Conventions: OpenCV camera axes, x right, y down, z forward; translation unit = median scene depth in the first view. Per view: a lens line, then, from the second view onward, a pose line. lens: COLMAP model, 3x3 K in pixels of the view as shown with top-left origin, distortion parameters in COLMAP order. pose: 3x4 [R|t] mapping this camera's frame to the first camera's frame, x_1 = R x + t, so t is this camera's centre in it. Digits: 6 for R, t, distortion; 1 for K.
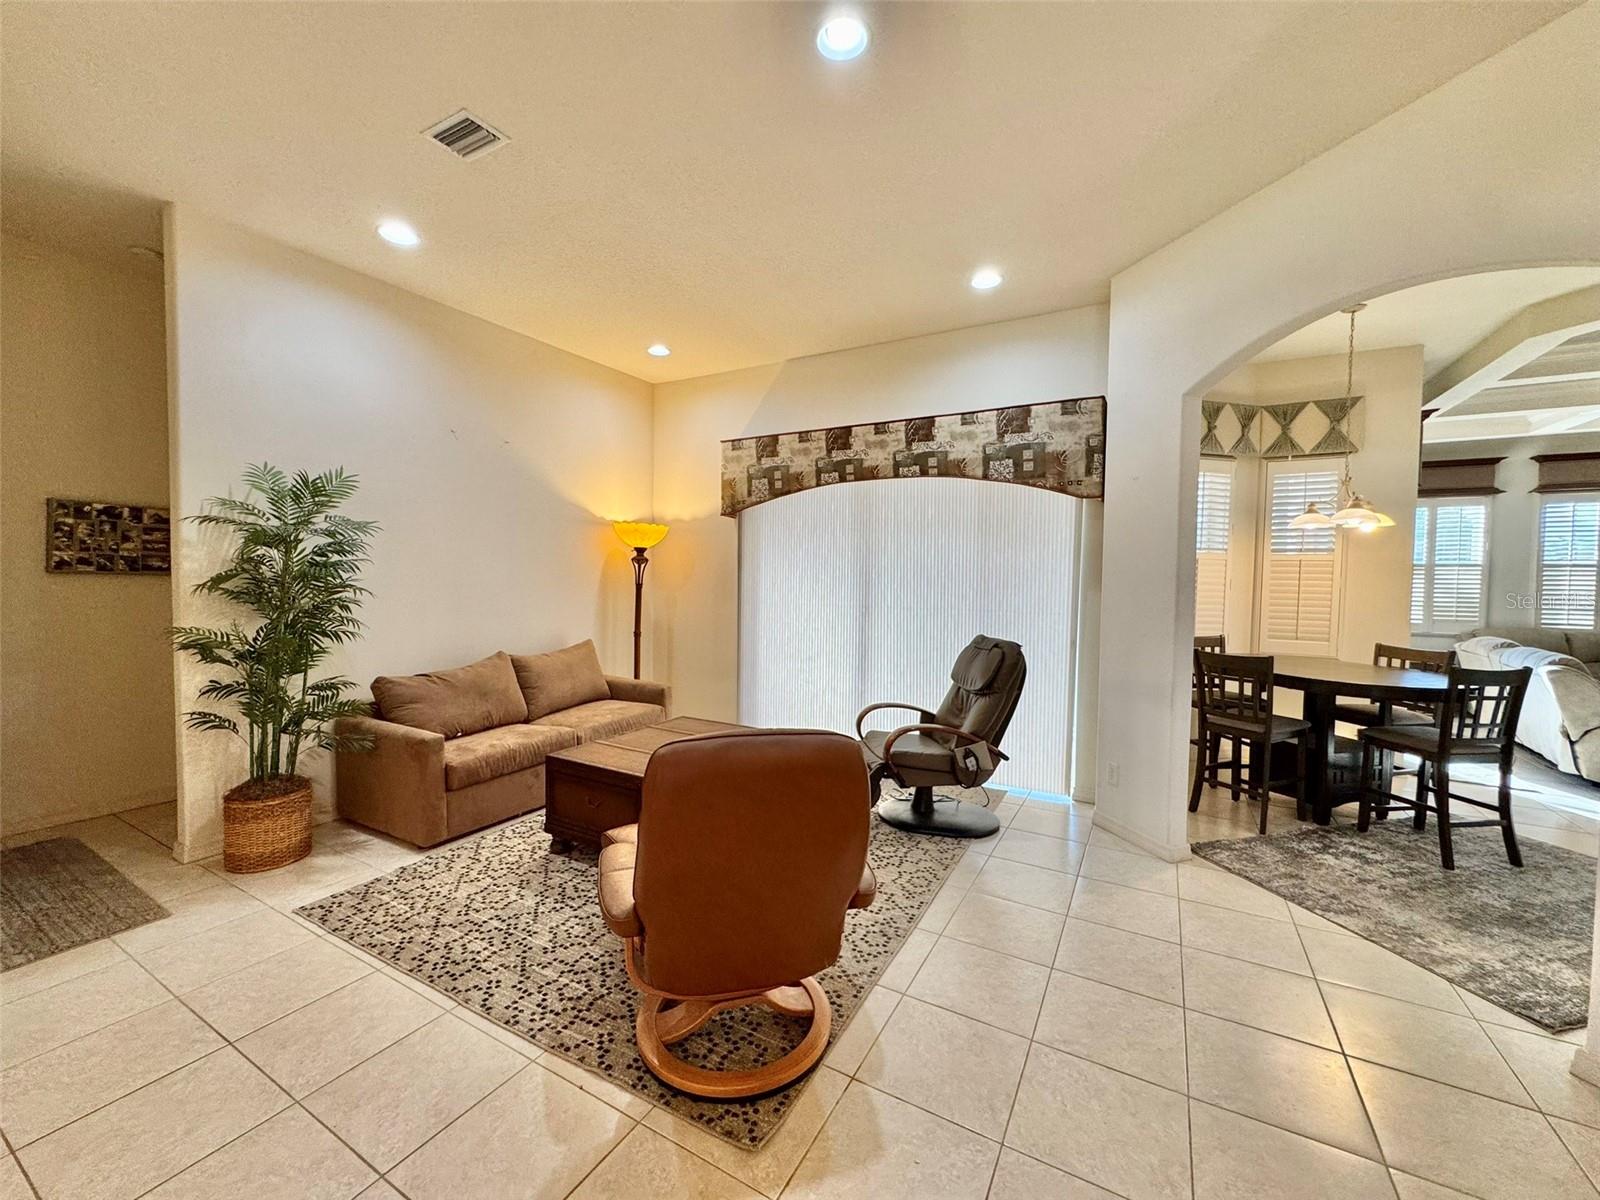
lens RADIAL K [[640.4, 0, 801.2], [0, 640.4, 597.1], [0, 0, 1]] dist [-0.002196, 0.000427]
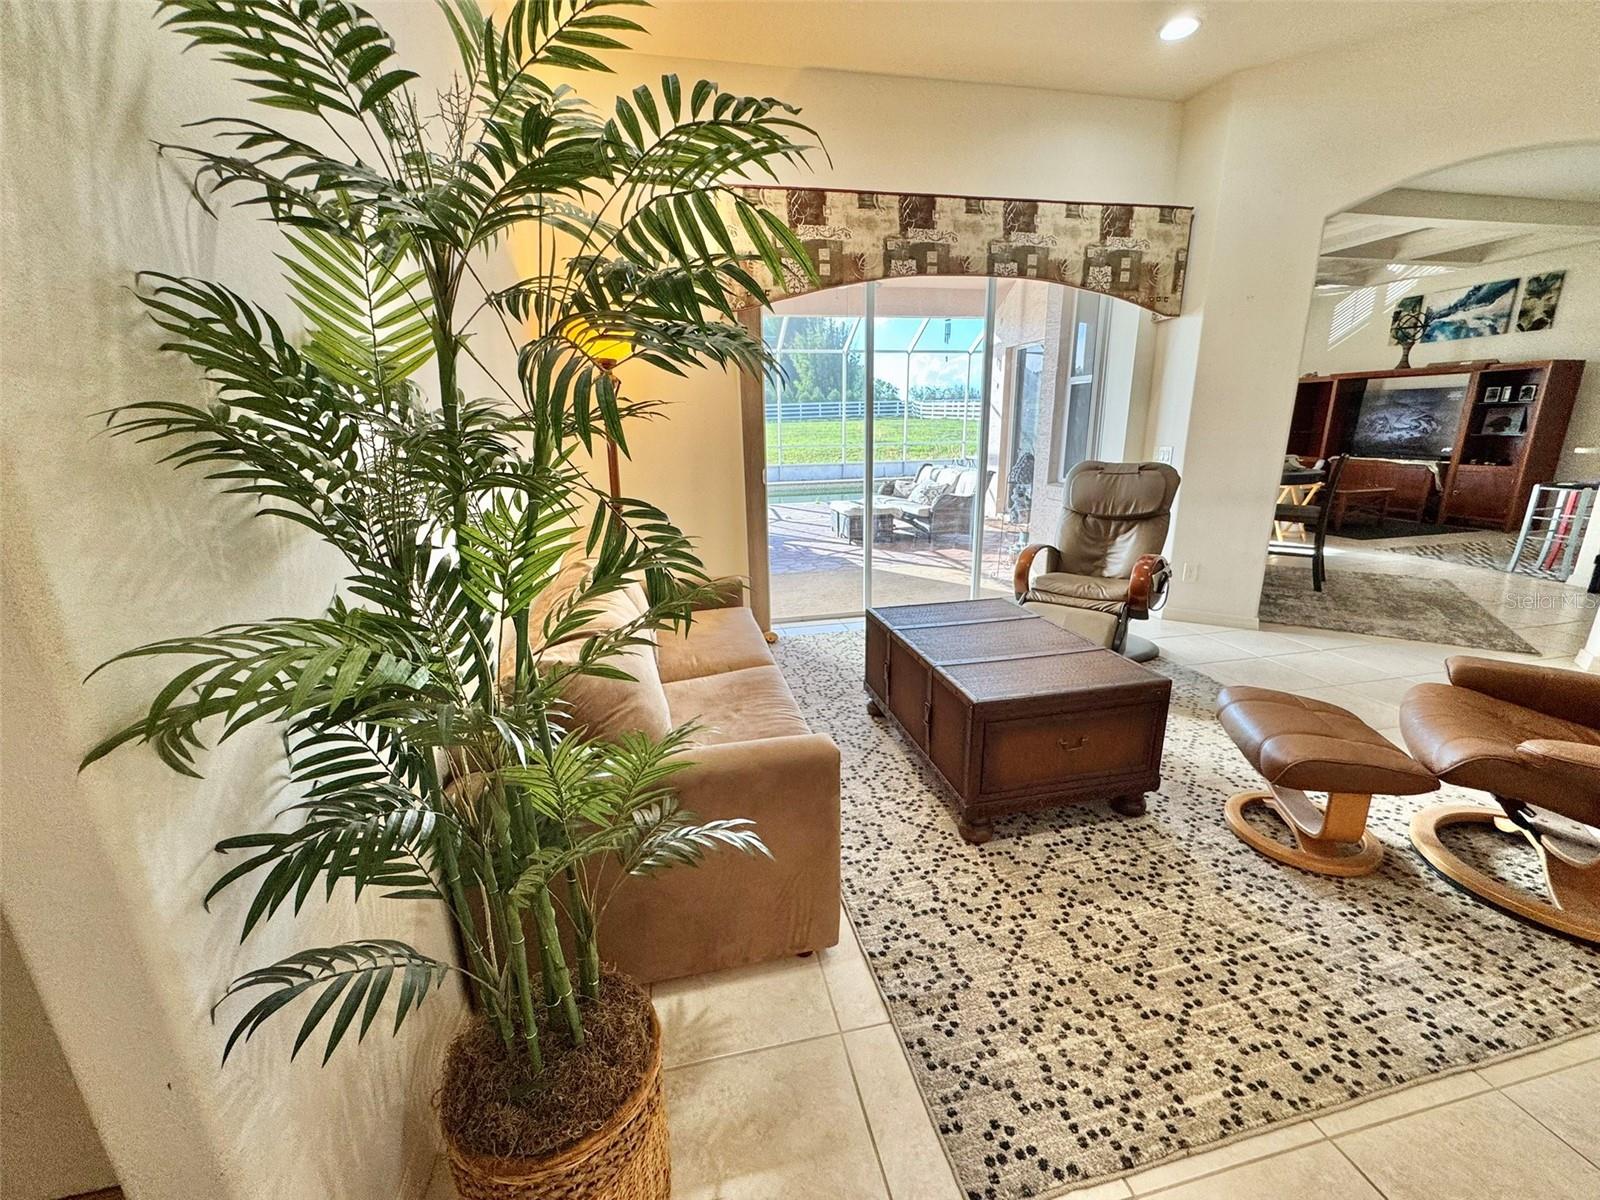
lens RADIAL K [[640.4, 0, 801.2], [0, 640.4, 597.1], [0, 0, 1]] dist [-0.002196, 0.000427]
pose [[0.744614, -0.201225, 0.636442, -0.665336], [0.053331, 0.968365, 0.243774, -0.000727], [-0.665361, -0.147575, 0.731790, 0.523241]]
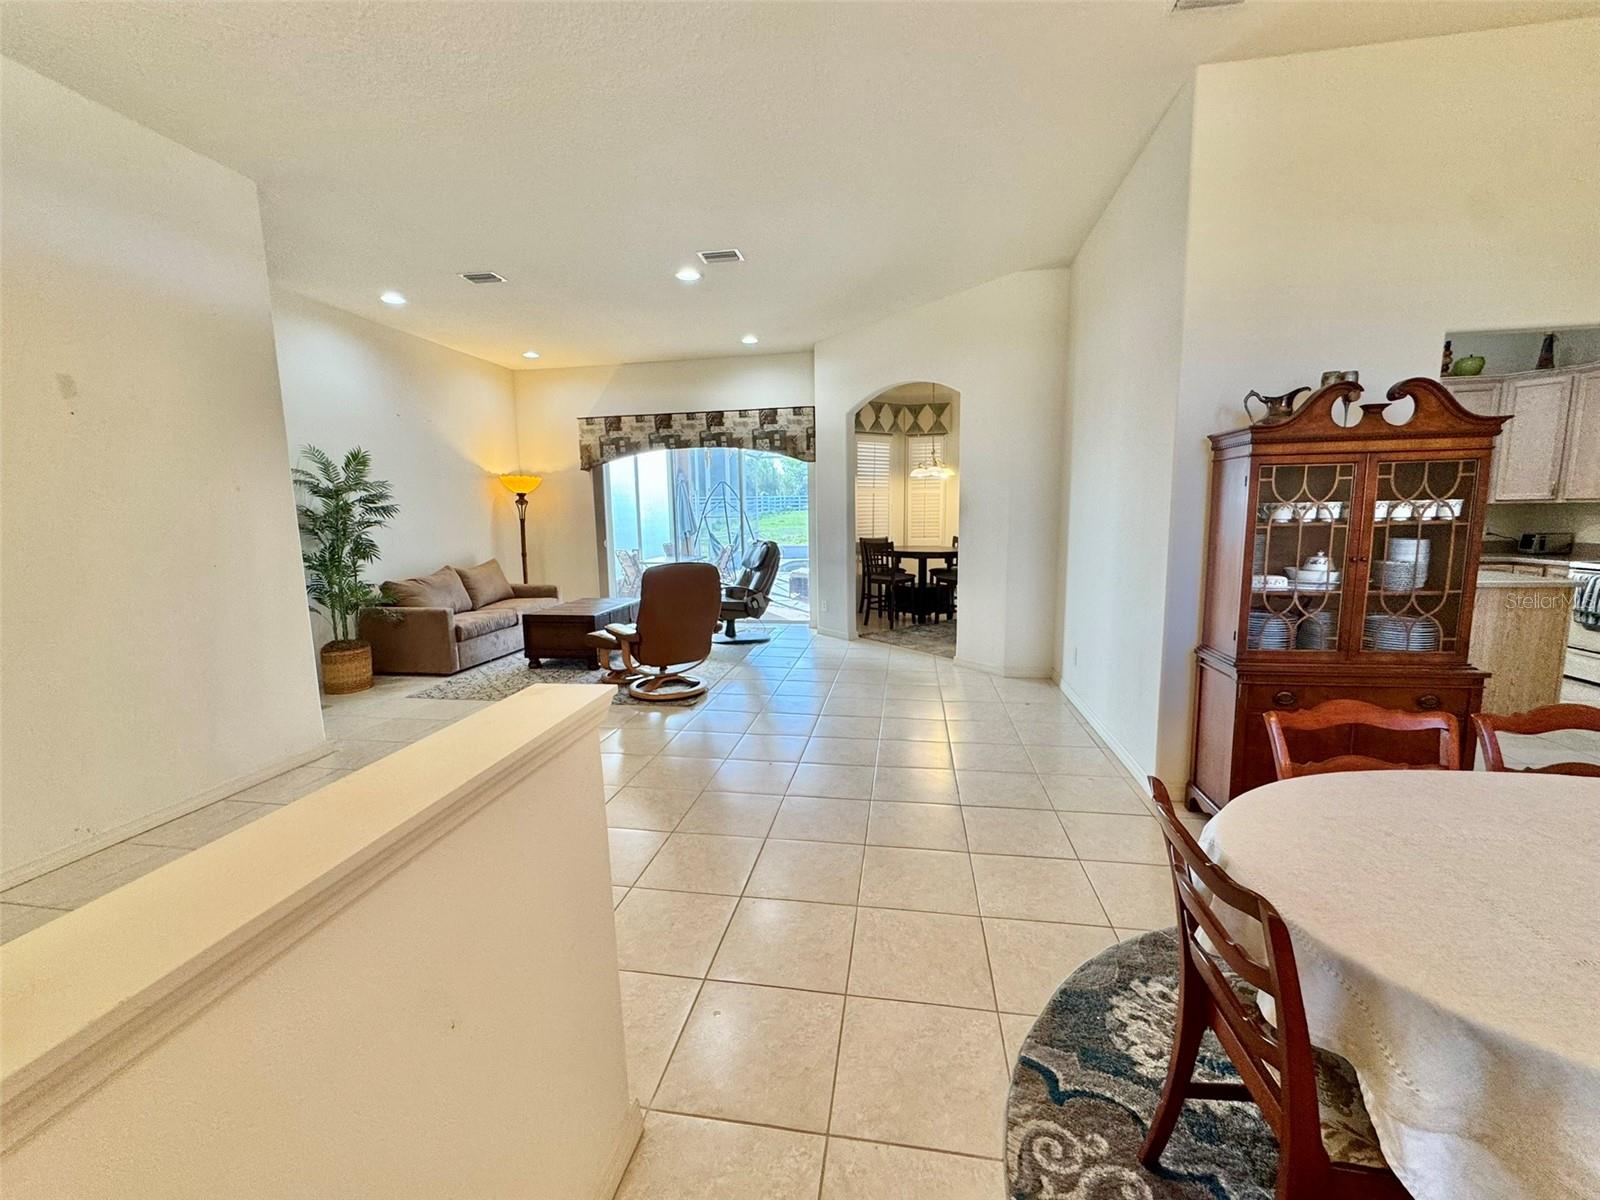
lens RADIAL K [[640.4, 0, 801.2], [0, 640.4, 597.1], [0, 0, 1]] dist [-0.002196, 0.000427]
pose [[0.939610, -0.073642, 0.334229, -0.198959], [0.041341, 0.993847, 0.102758, 0.038546], [-0.339740, -0.082735, 0.936873, -0.688659]]
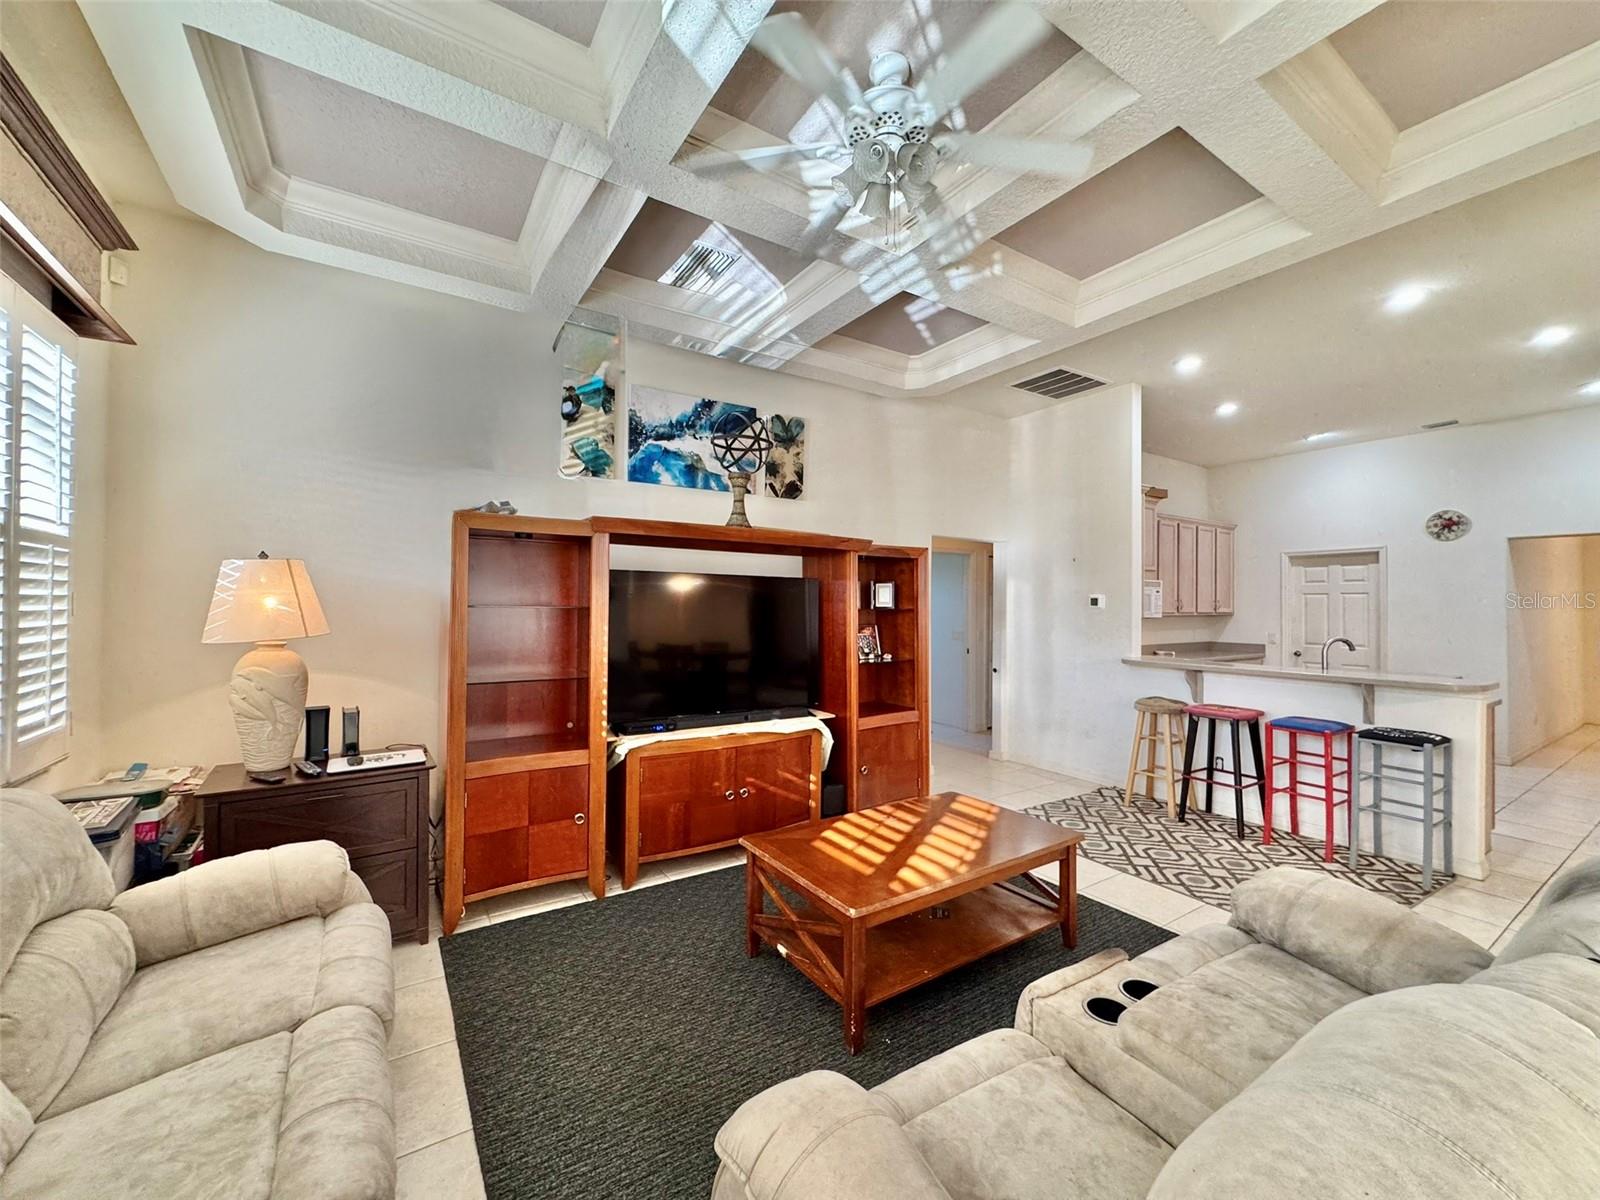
lens RADIAL K [[640.4, 0, 801.2], [0, 640.4, 597.1], [0, 0, 1]] dist [-0.002196, 0.000427]
pose [[-0.887238, -0.009080, 0.461222, 1.492730], [0.001693, 0.999735, 0.022938, -0.028419], [-0.461309, 0.021132, -0.886988, 1.514123]]
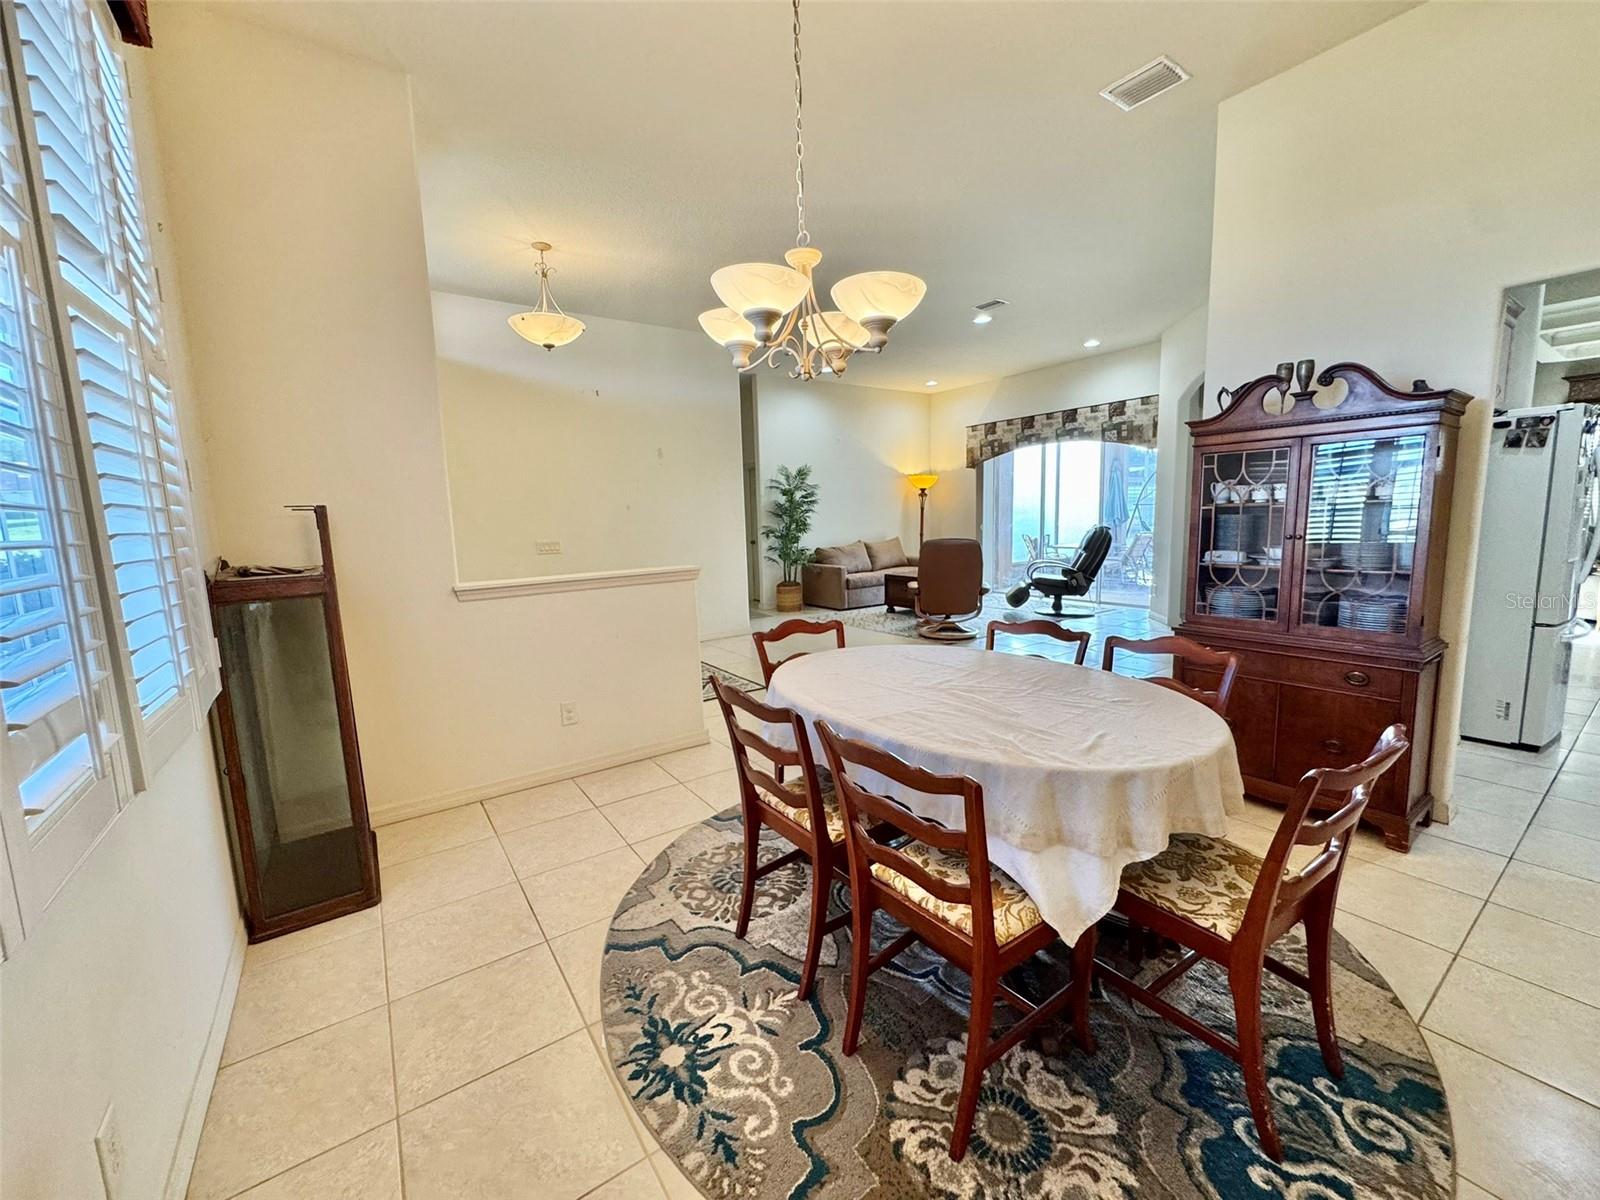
lens RADIAL K [[640.4, 0, 801.2], [0, 640.4, 597.1], [0, 0, 1]] dist [-0.002196, 0.000427]
pose [[0.902173, 0.018206, -0.430990, 0.299475], [0.023808, 0.995485, 0.091888, 0.073928], [0.430717, -0.093160, 0.897666, -1.077101]]
